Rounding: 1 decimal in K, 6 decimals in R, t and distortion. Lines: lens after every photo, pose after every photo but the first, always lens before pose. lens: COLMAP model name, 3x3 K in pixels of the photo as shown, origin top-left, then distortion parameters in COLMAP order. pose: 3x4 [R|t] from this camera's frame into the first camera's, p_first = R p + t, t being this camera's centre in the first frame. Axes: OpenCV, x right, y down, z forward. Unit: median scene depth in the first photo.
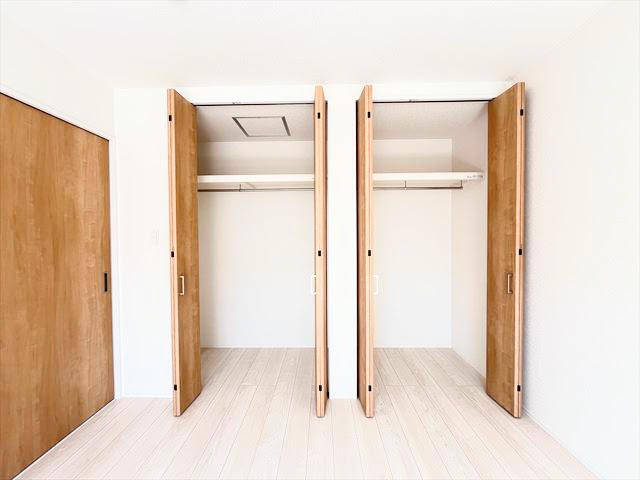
lens RADIAL K [[260.4, 0, 319.7], [0, 260.4, 239.9], [0, 0, 1]] dist [0.002827, 0.000217]
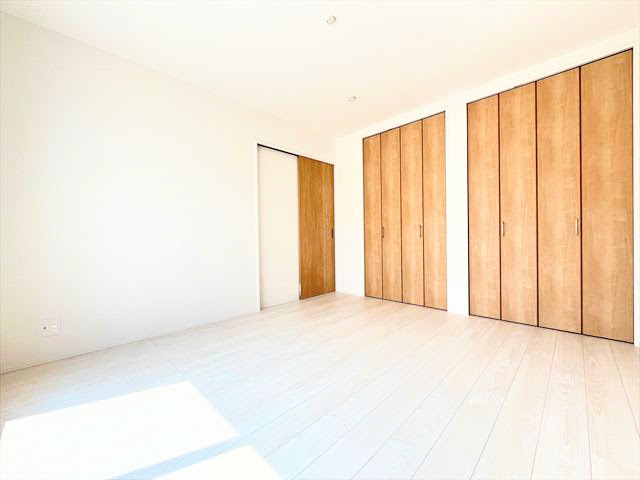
lens RADIAL K [[260.4, 0, 320.1], [0, 260.4, 242.5], [0, 0, 1]] dist [0.002827, 0.000217]
pose [[0.724164, -0.002668, -0.689623, 0.578801], [-0.005397, 0.999940, -0.009537, 0.273406], [0.689607, 0.010628, 0.724106, -0.609044]]
